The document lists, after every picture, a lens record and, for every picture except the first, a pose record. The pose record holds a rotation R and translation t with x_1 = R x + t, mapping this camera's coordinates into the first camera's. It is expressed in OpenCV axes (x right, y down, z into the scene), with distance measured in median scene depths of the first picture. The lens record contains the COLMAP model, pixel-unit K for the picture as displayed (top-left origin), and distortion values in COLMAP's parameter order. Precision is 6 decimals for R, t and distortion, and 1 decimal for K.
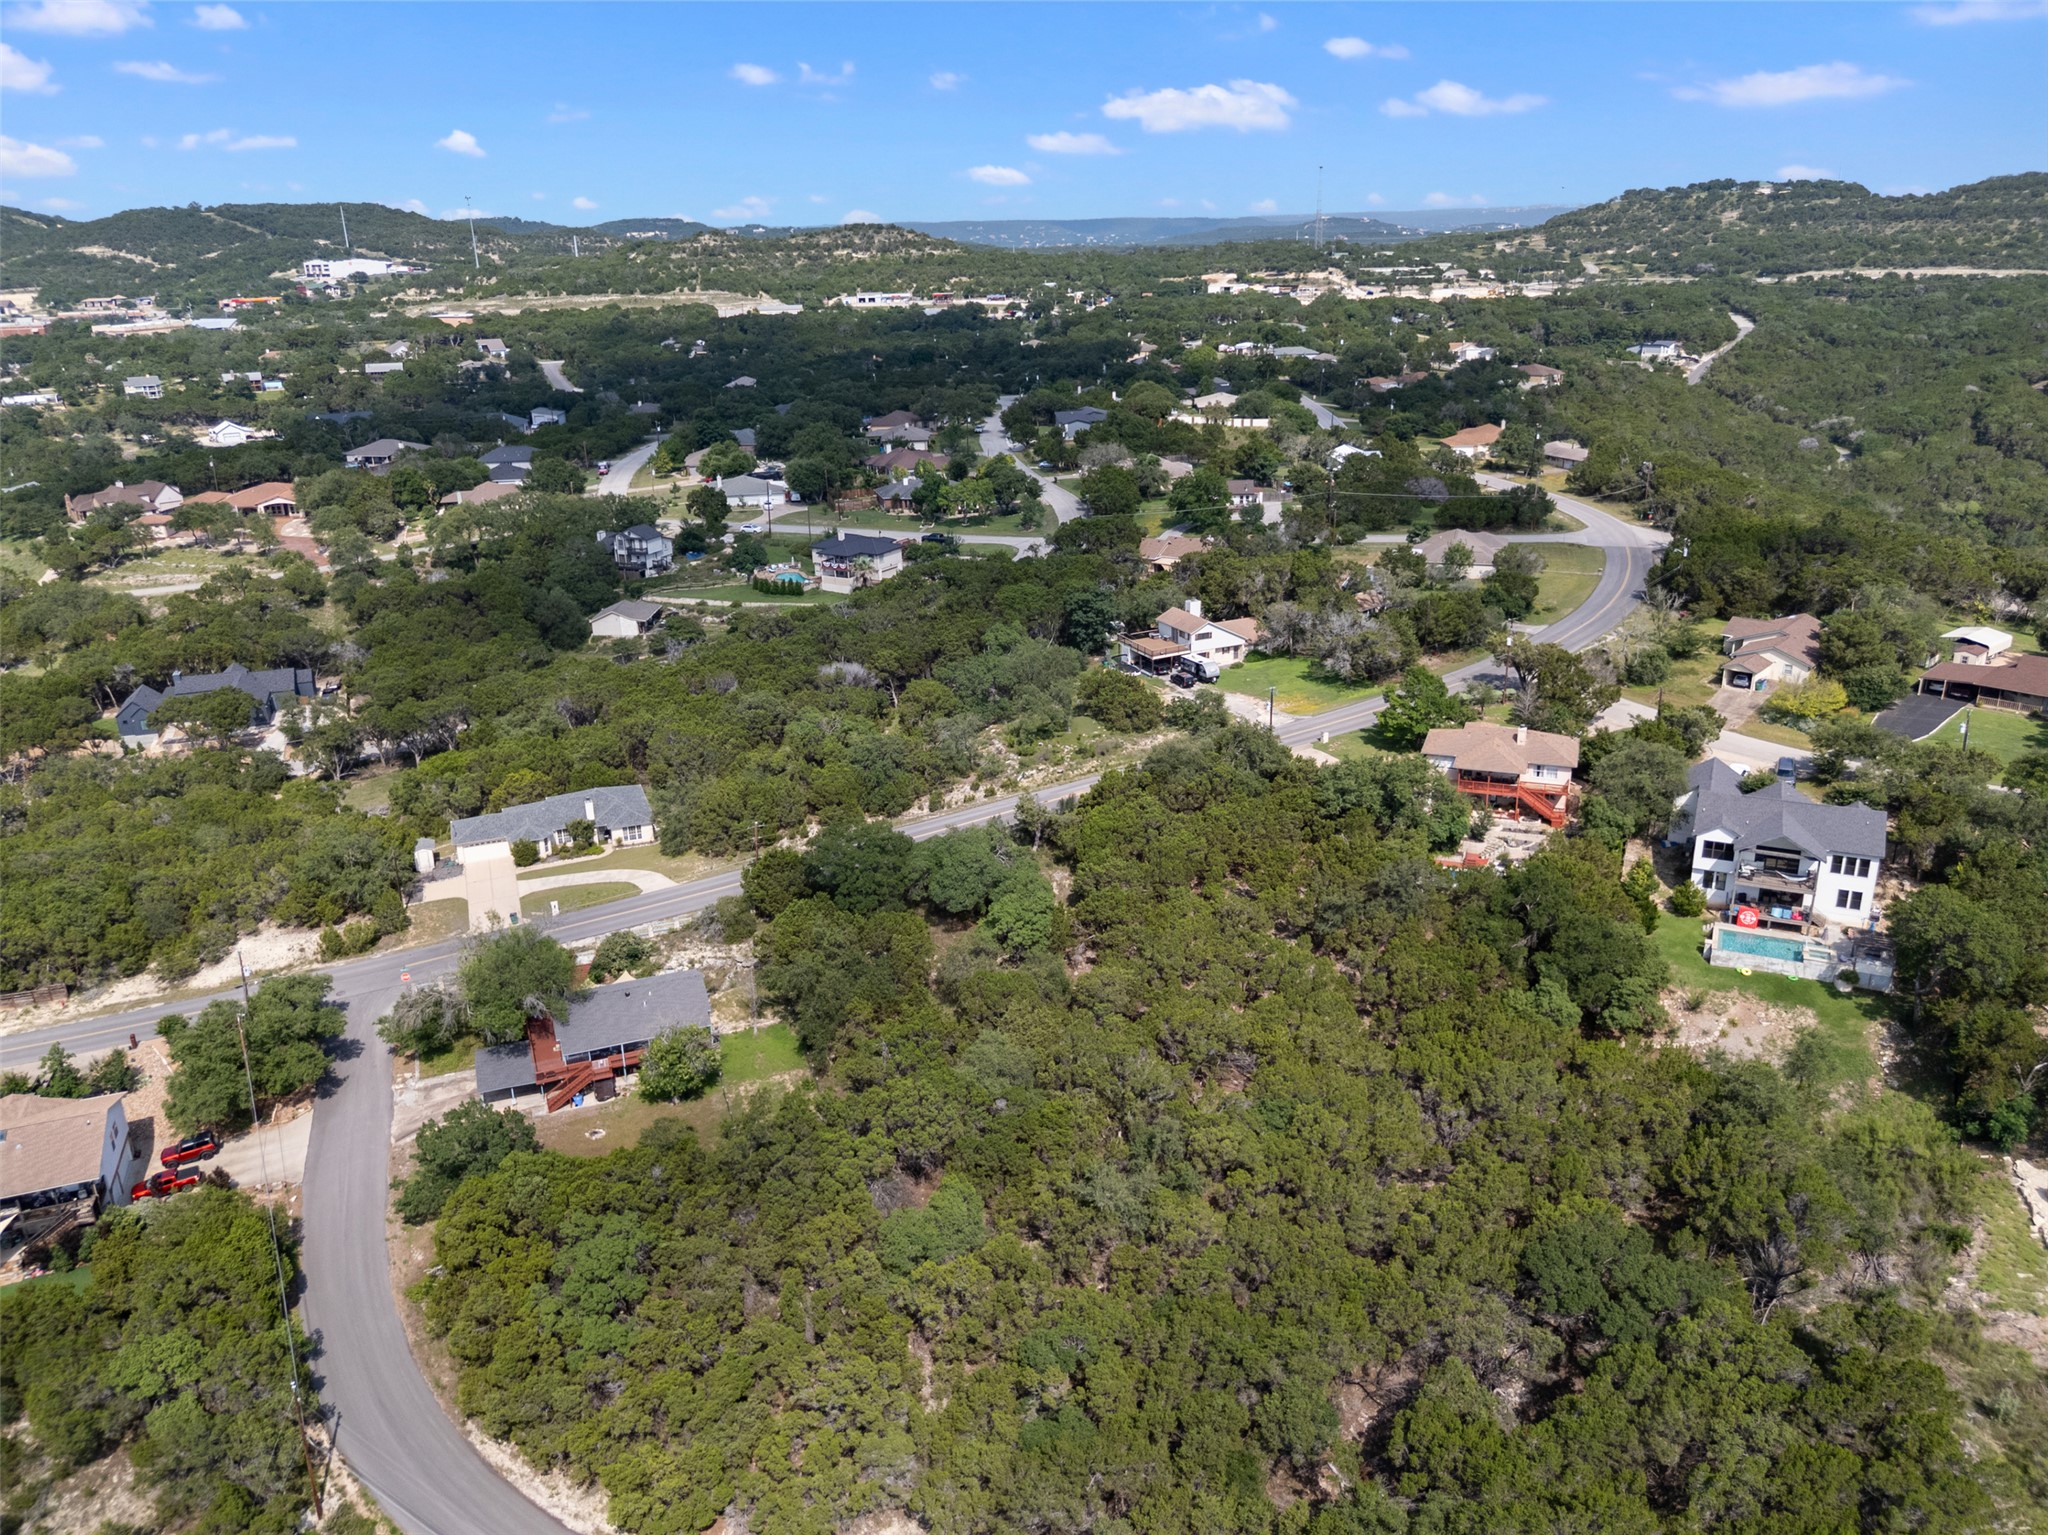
lens RADIAL K [[1512.7, 0, 1012.7], [0, 1512.7, 774.3], [0, 0, 1]] dist [0.061723, -0.055465]
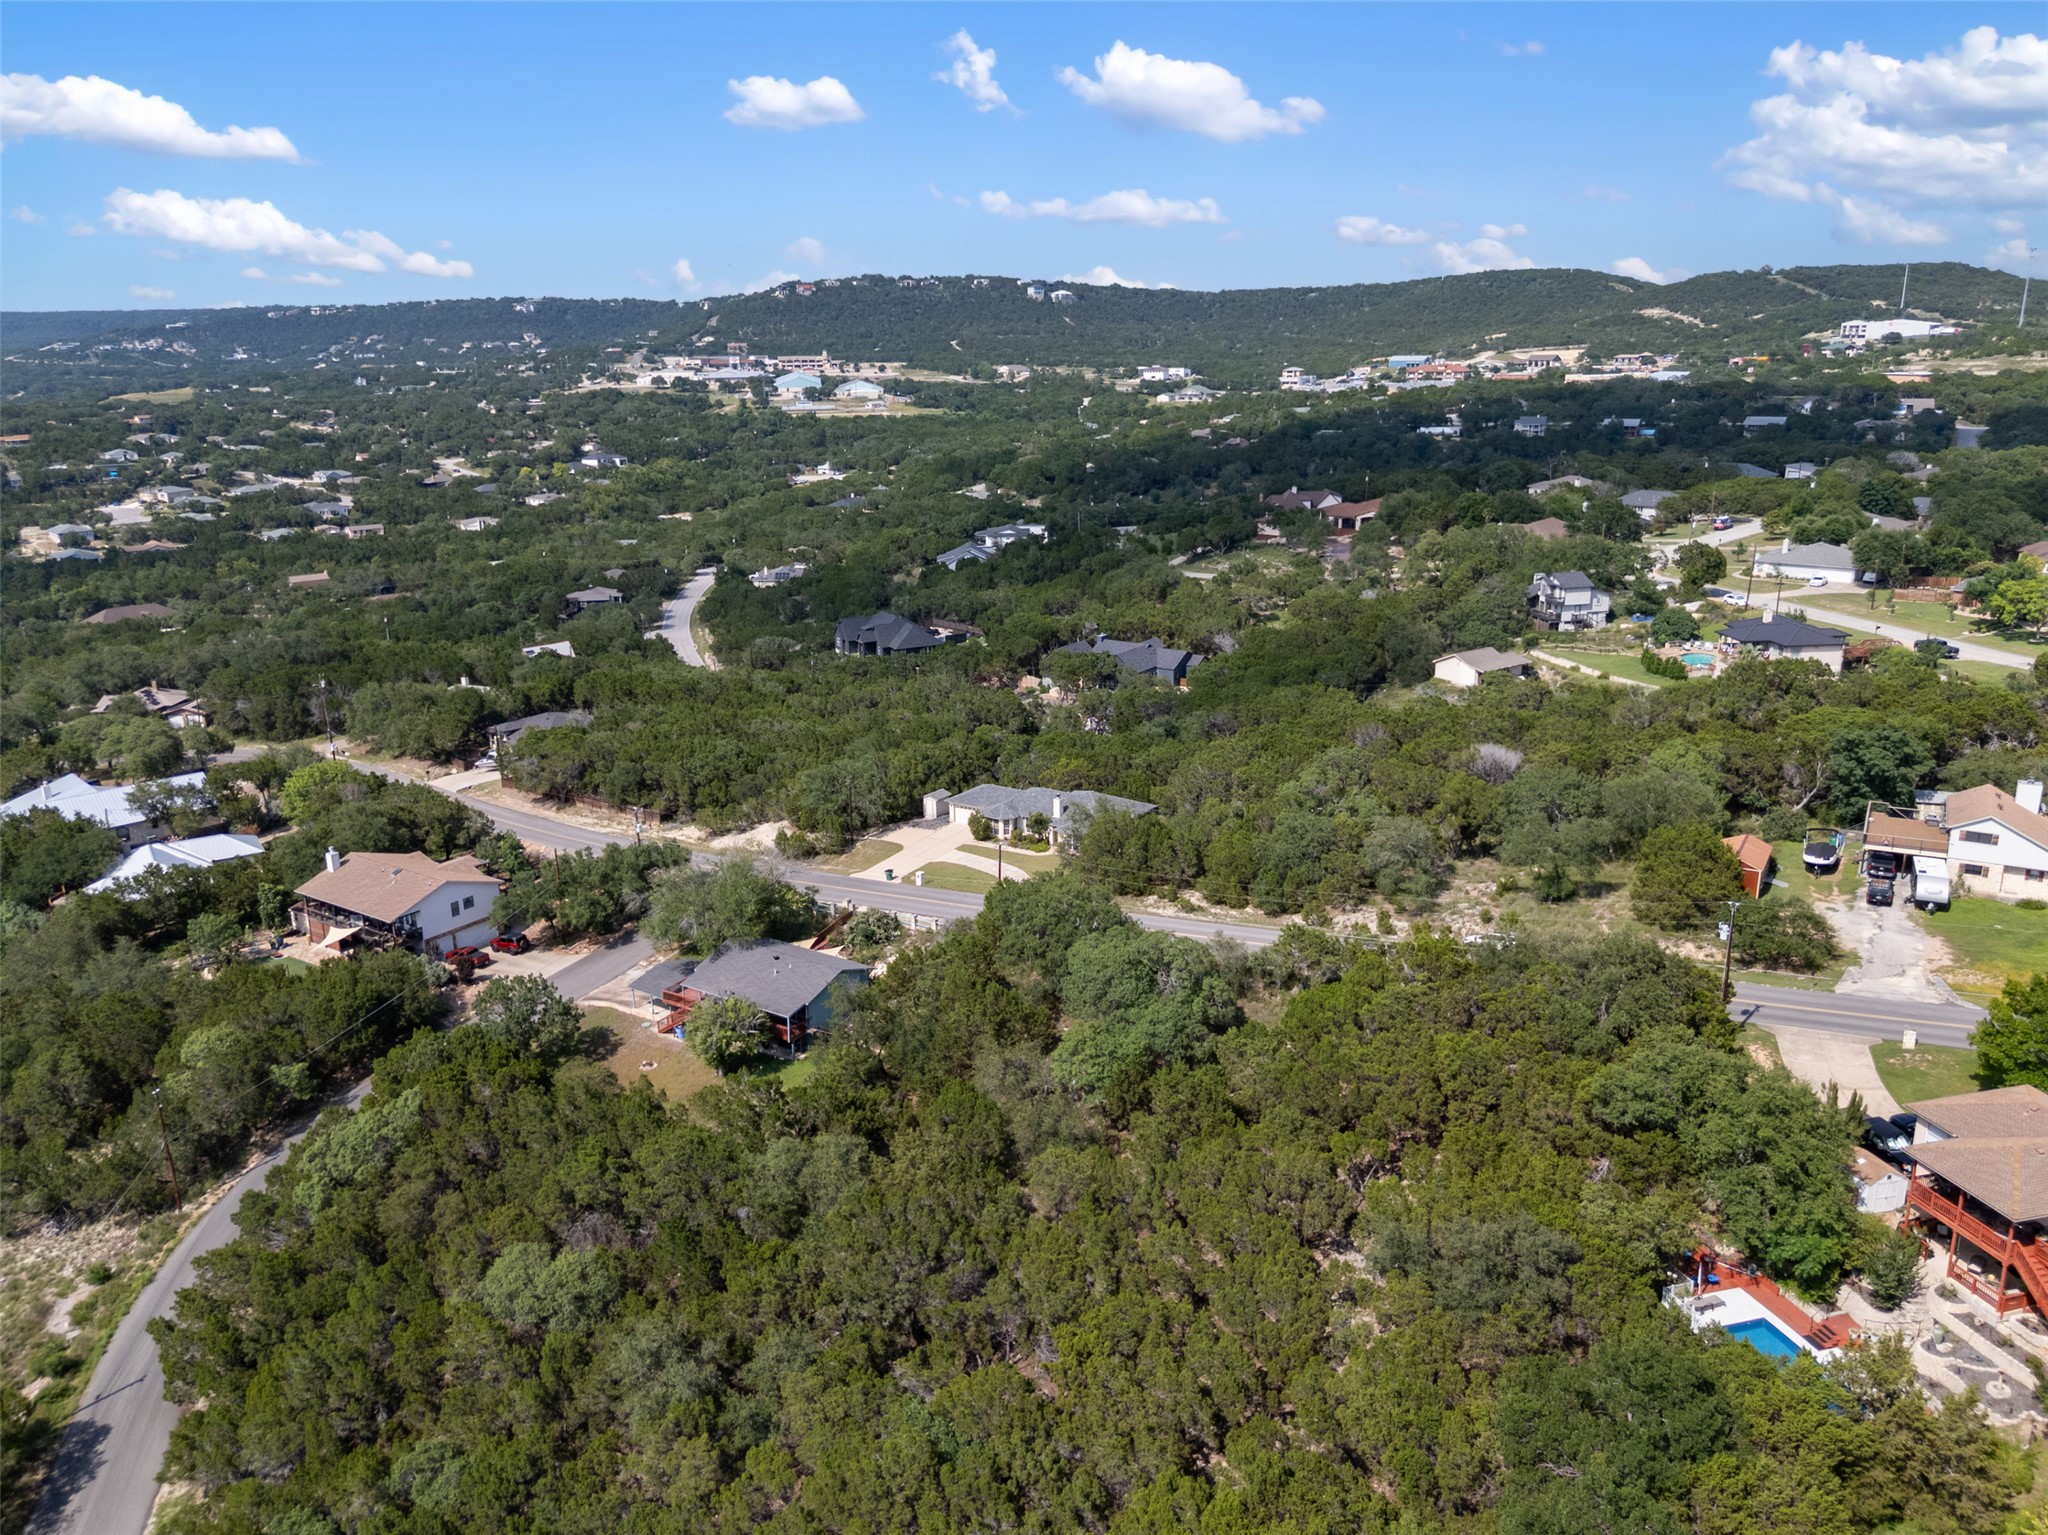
lens RADIAL K [[1512.7, 0, 1012.5], [0, 1512.7, 749.1], [0, 0, 1]] dist [0.061723, -0.055465]
pose [[0.574867, 0.233364, -0.784263, 0.367748], [-0.278238, 0.957104, 0.080845, -0.067176], [0.769488, 0.171737, 0.615138, 0.331907]]
